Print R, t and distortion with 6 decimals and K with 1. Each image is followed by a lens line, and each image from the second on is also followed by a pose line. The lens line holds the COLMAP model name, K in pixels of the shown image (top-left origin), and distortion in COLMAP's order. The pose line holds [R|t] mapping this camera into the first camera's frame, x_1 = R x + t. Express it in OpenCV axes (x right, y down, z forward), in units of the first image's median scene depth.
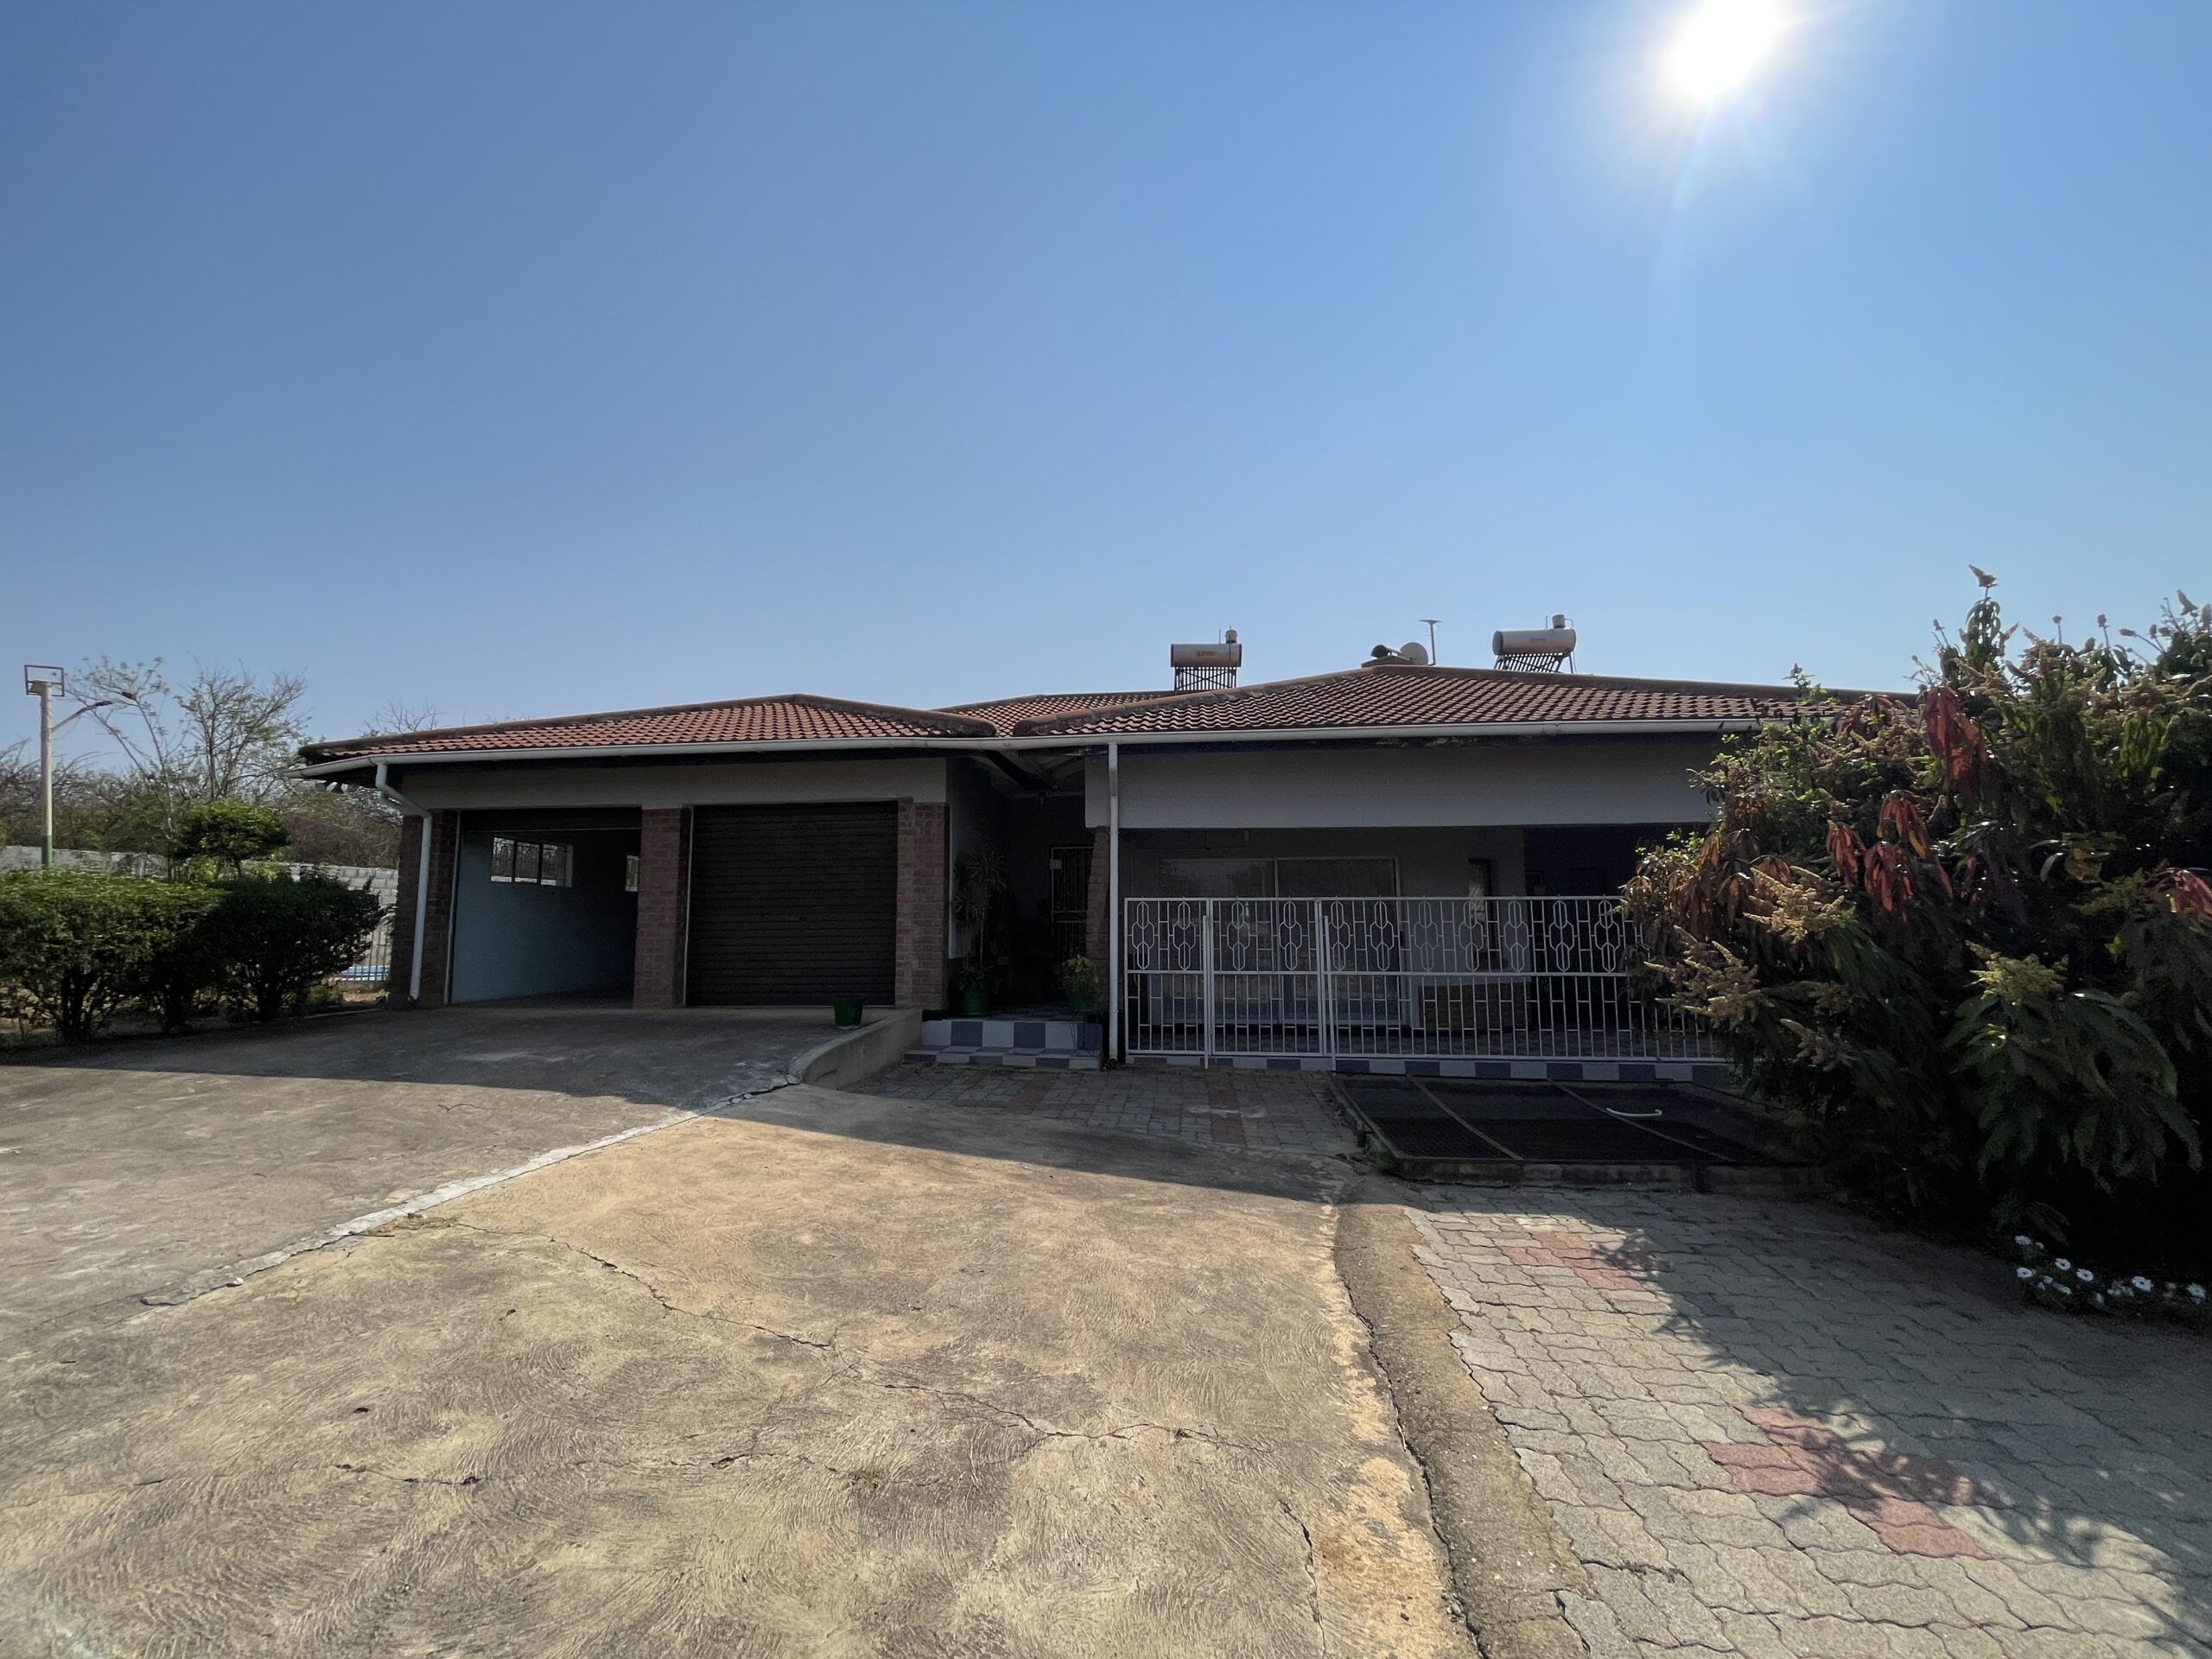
lens RADIAL K [[841.8, 0, 1106.0], [0, 841.8, 829.5], [0, 0, 1]] dist [0.012372, -0.000014]
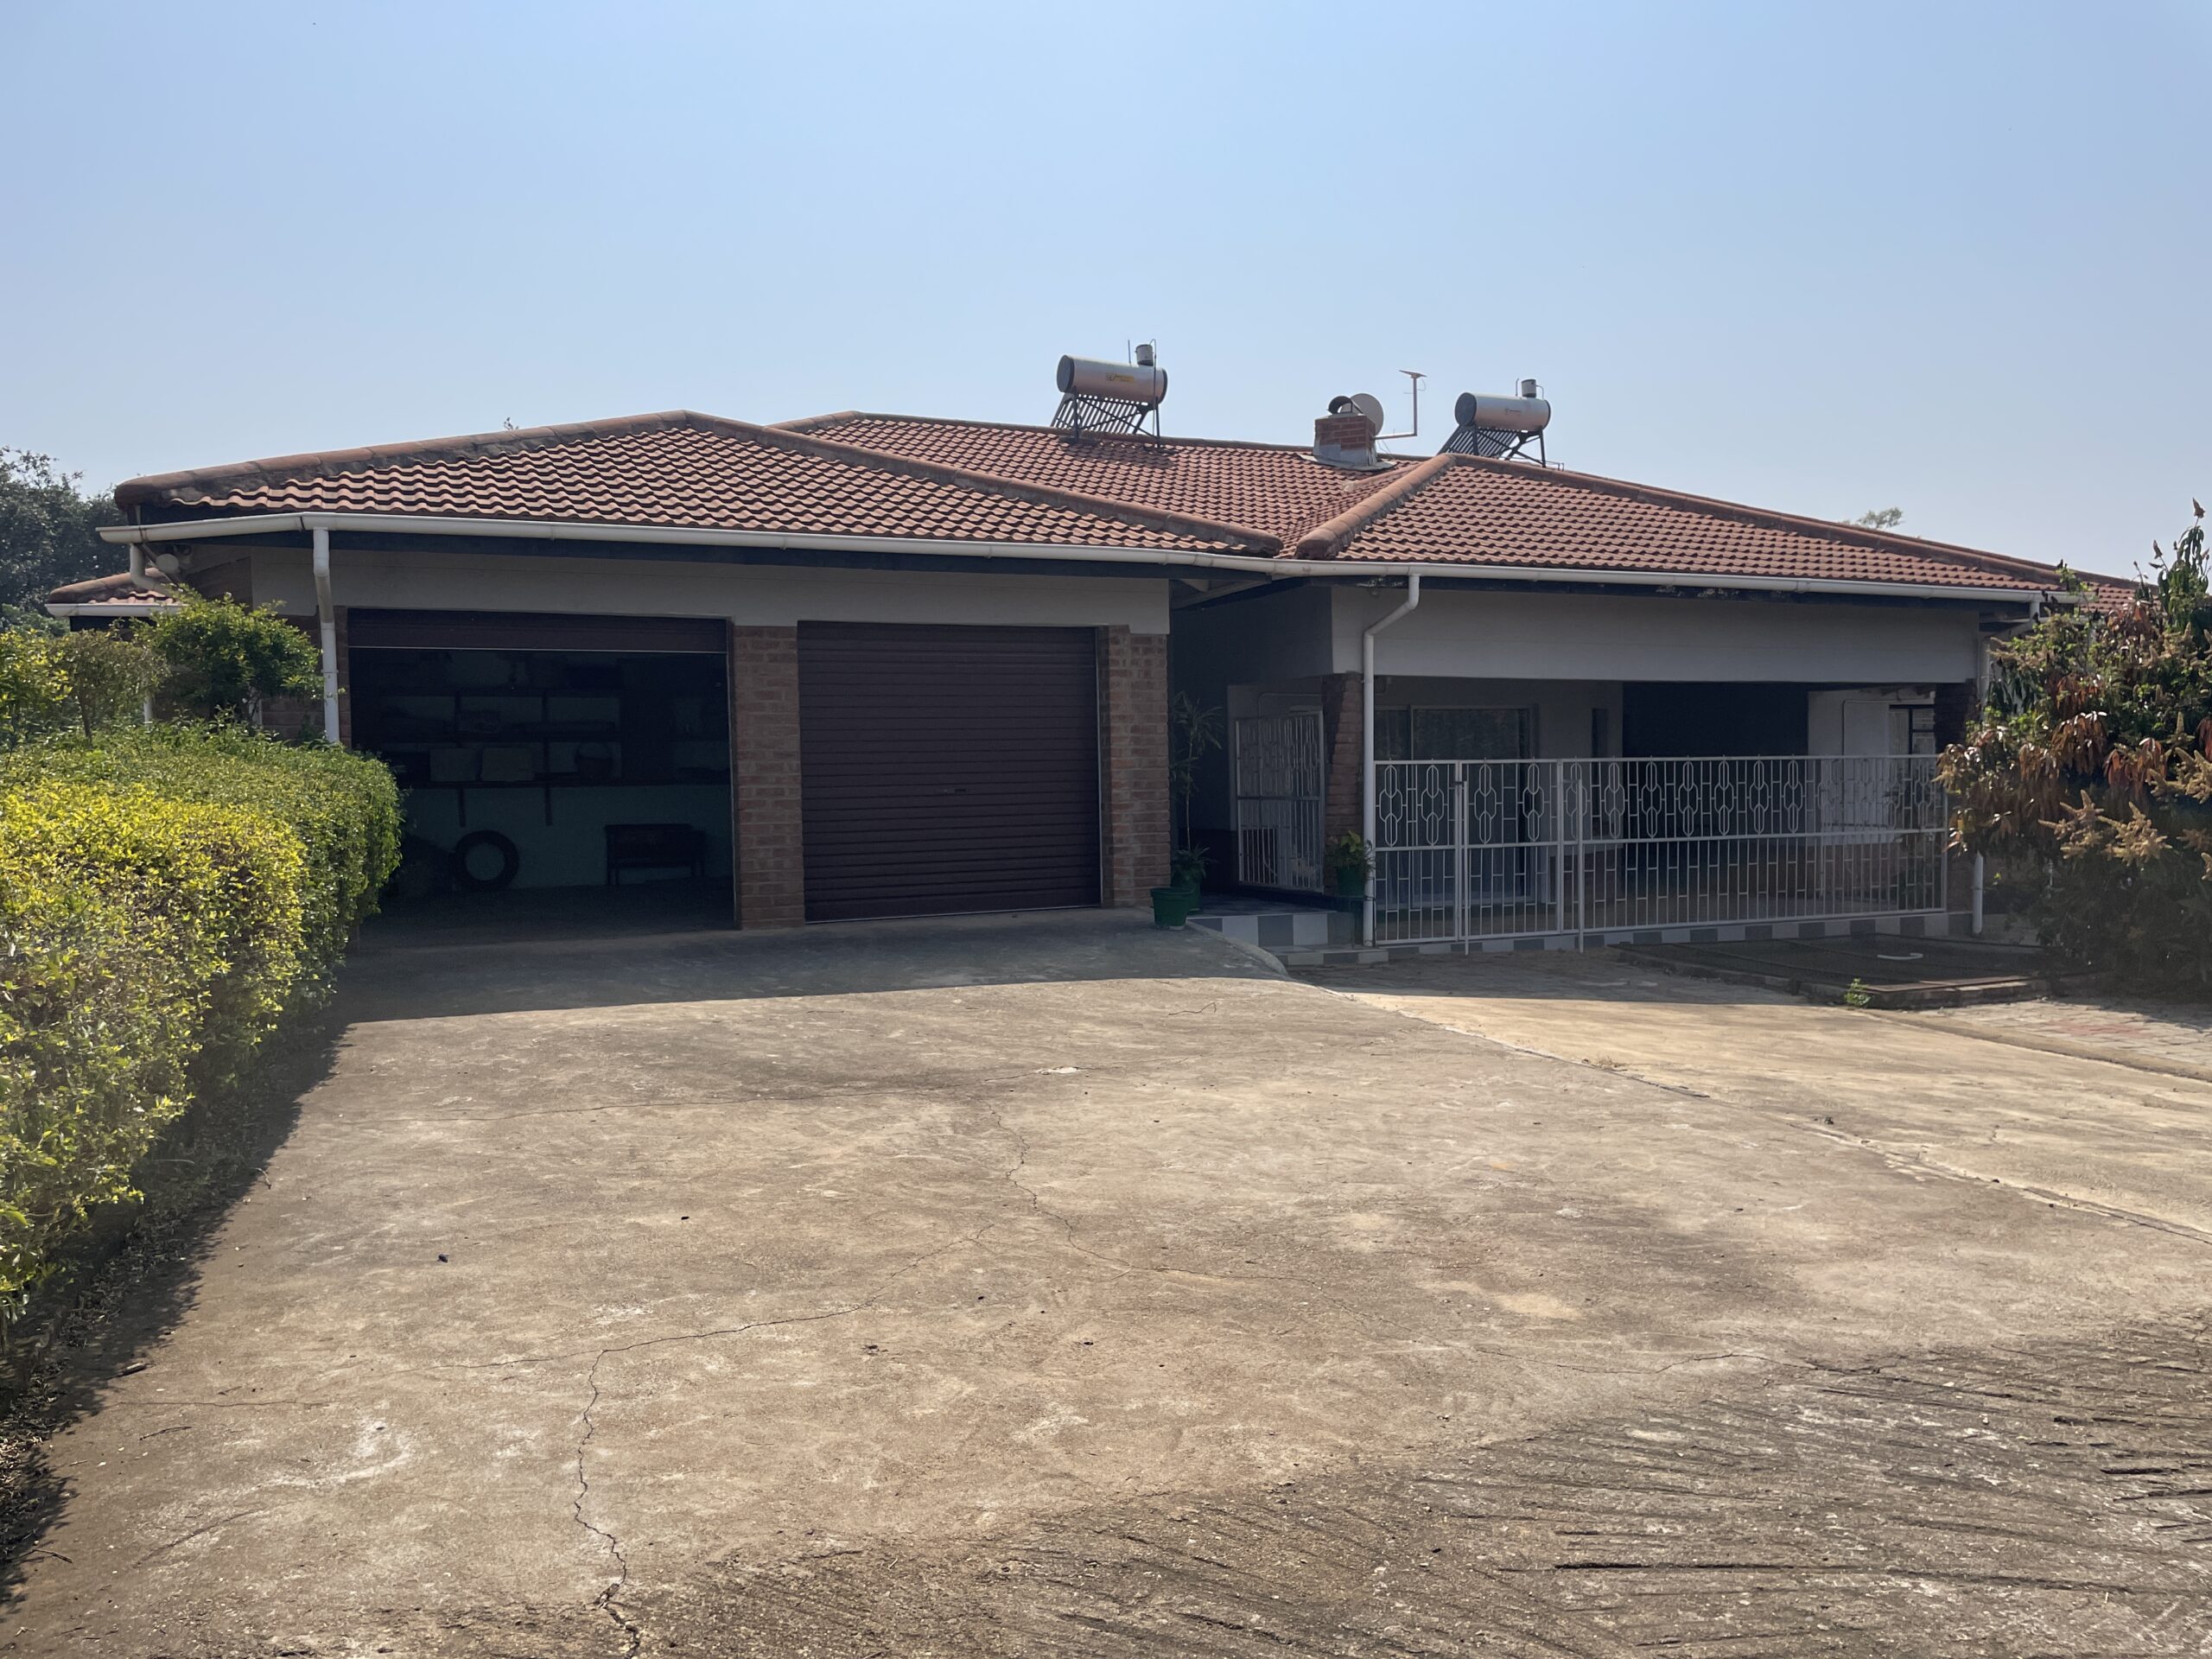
lens RADIAL K [[1661.0, 0, 1106.0], [0, 1661.0, 829.5], [0, 0, 1]] dist [0.076395, 0.000405]
pose [[0.863296, -0.026003, 0.504027, -0.985729], [-0.041392, 0.991660, 0.122057, -0.037904], [-0.502997, -0.126234, 0.855020, -0.254693]]
